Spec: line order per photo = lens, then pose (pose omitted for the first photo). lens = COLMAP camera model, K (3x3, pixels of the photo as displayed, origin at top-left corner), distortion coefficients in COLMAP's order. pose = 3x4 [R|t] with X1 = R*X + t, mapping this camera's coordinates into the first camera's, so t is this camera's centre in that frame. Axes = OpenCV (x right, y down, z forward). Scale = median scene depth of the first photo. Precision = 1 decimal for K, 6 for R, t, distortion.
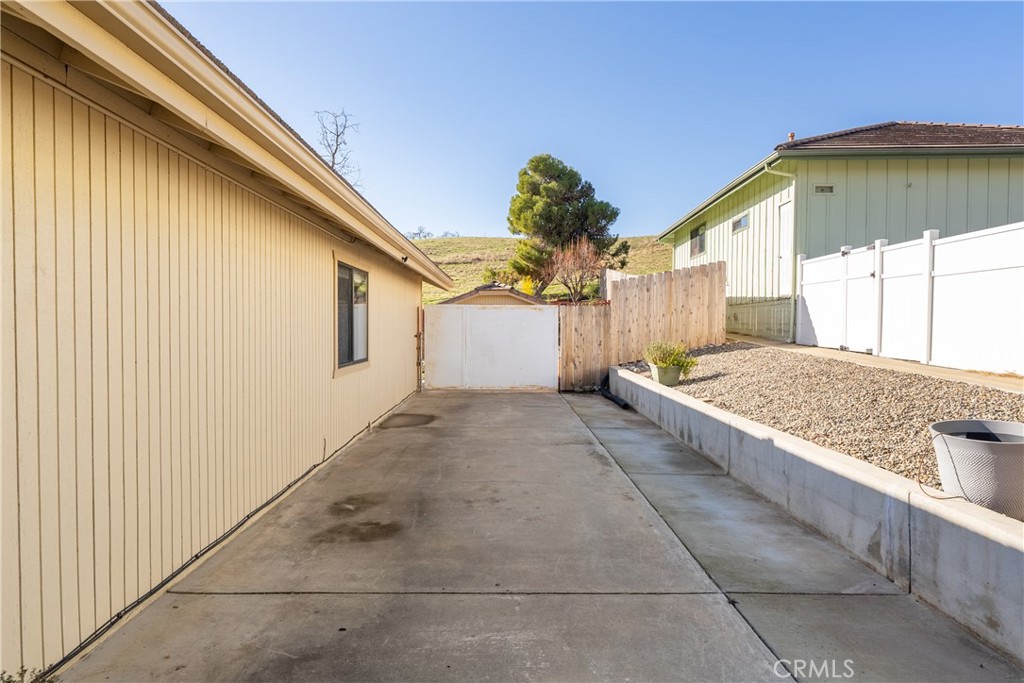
lens RADIAL K [[591.0, 0, 518.6], [0, 591.0, 343.2], [0, 0, 1]] dist [0.002885, -0.000492]
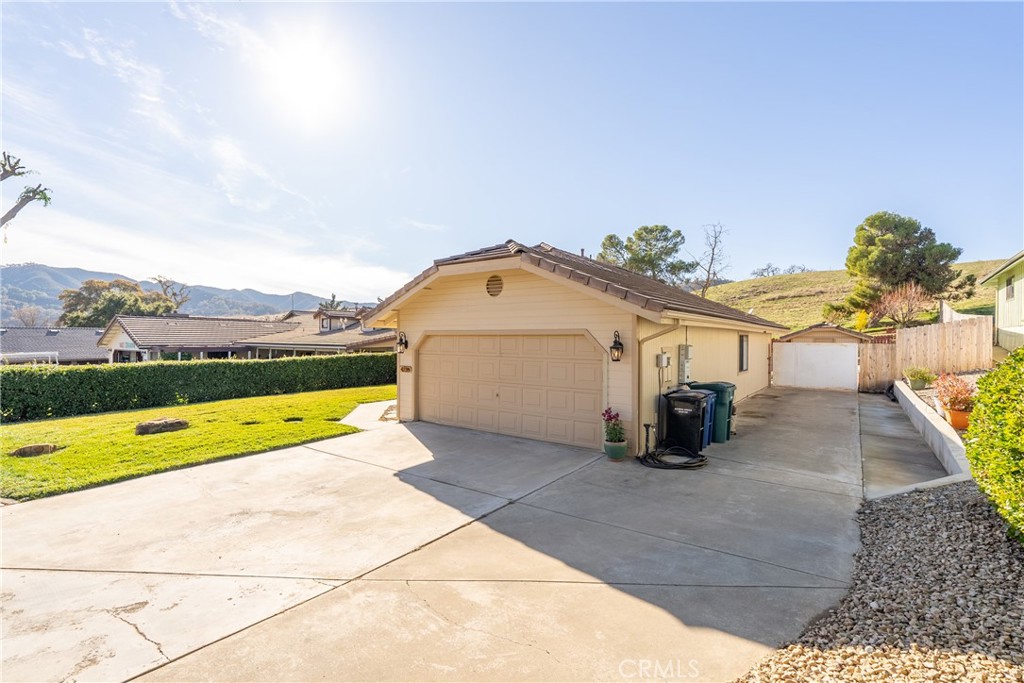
lens RADIAL K [[470.4, 0, 502.6], [0, 470.4, 341.0], [0, 0, 1]] dist [-0.013924, 0.002564]
pose [[0.778099, 0.002635, -0.628137, 0.089070], [-0.020543, 0.999563, -0.021253, -0.014724], [0.627806, 0.029441, 0.777813, -0.579419]]
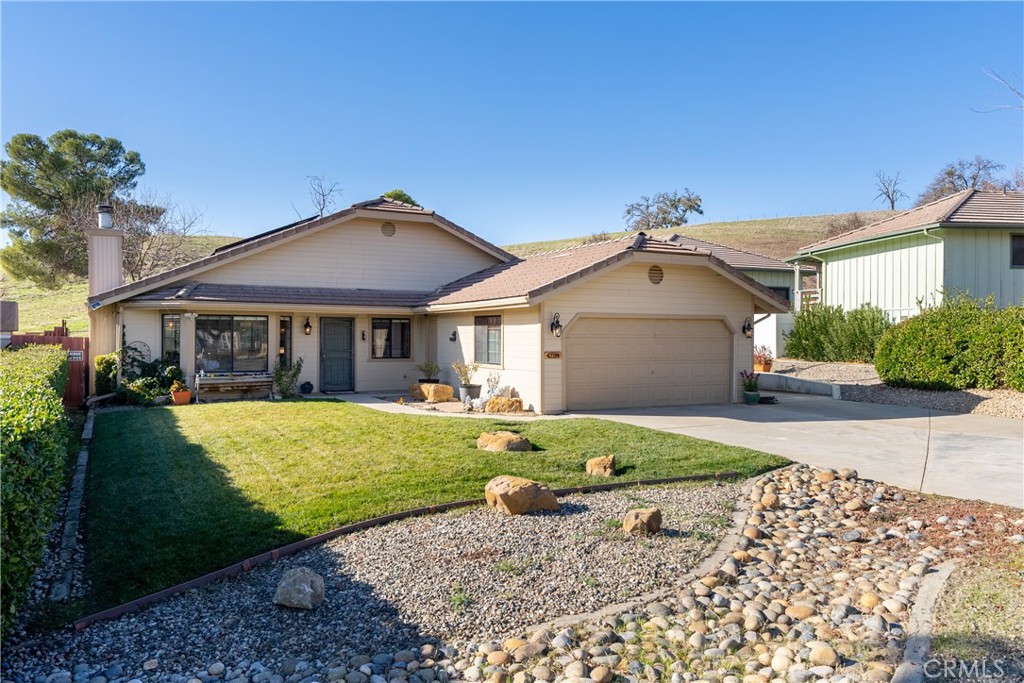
lens RADIAL K [[796.8, 0, 522.5], [0, 796.8, 339.2], [0, 0, 1]] dist [-0.000568, -0.000403]
pose [[0.884963, -0.001715, 0.465658, -0.998576], [0.012748, 0.999708, -0.020545, 0.015800], [-0.465487, 0.024117, 0.884726, -1.039611]]
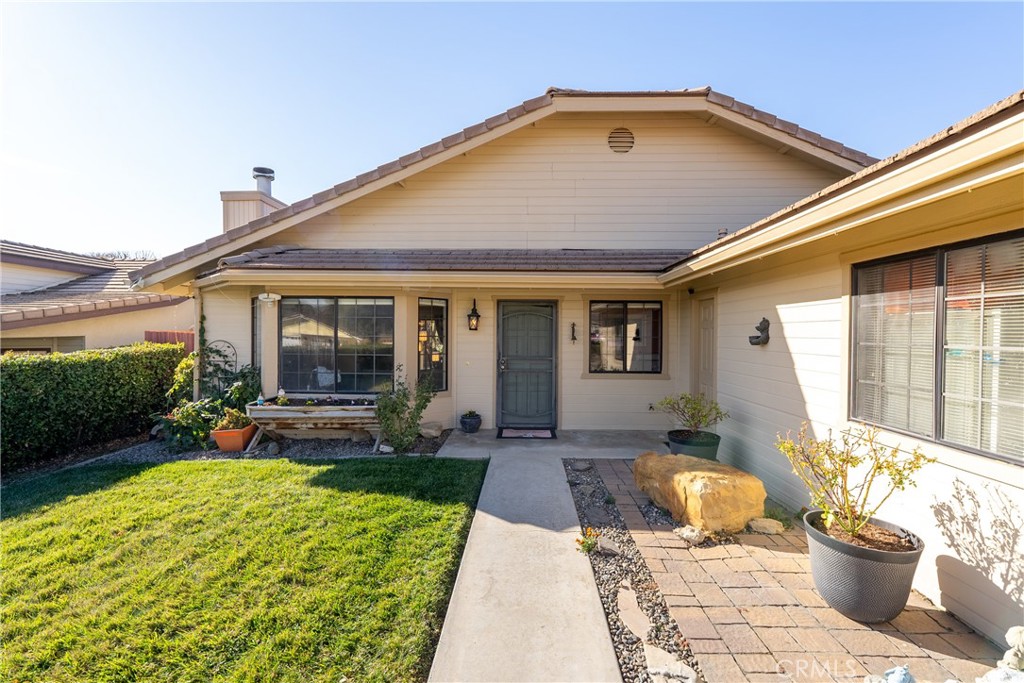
lens RADIAL K [[470.4, 0, 506.2], [0, 470.4, 340.6], [0, 0, 1]] dist [-0.013924, 0.002564]
pose [[0.999015, 0.003294, -0.044246, -0.641138], [-0.004020, 0.999859, -0.016330, -0.006426], [0.044186, 0.016491, 0.998887, -0.140447]]
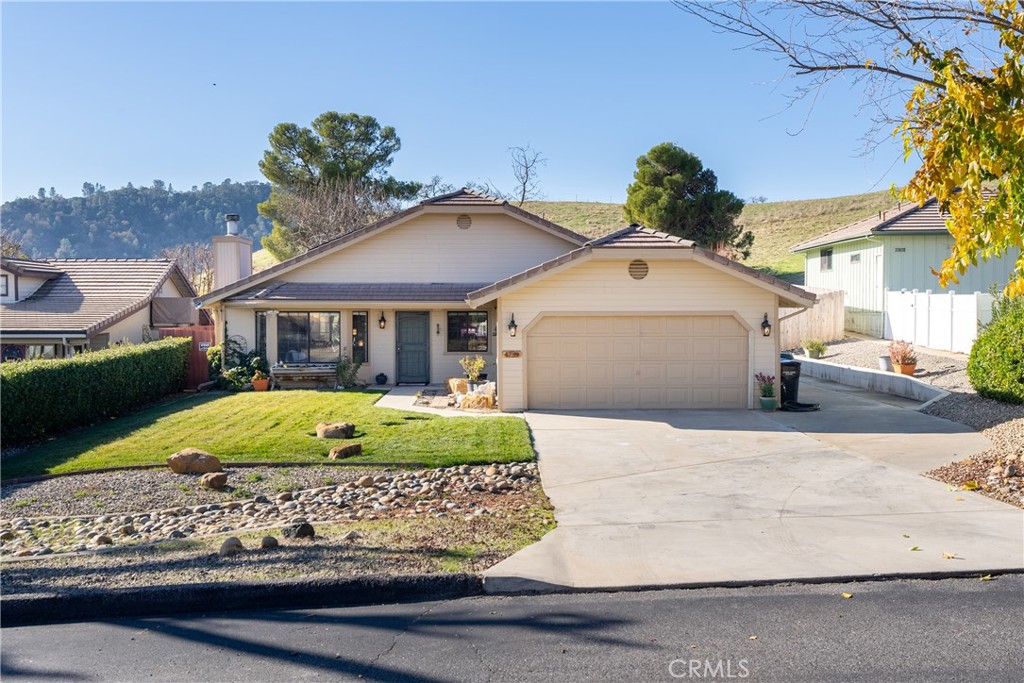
lens RADIAL K [[1053.7, 0, 503.6], [0, 1053.7, 342.0], [0, 0, 1]] dist [-0.003602, 0.000000]
pose [[0.999983, -0.005683, 0.001171, -0.481640], [0.005678, 0.999975, 0.004281, -0.006983], [-0.001196, -0.004275, 0.999990, -1.544998]]
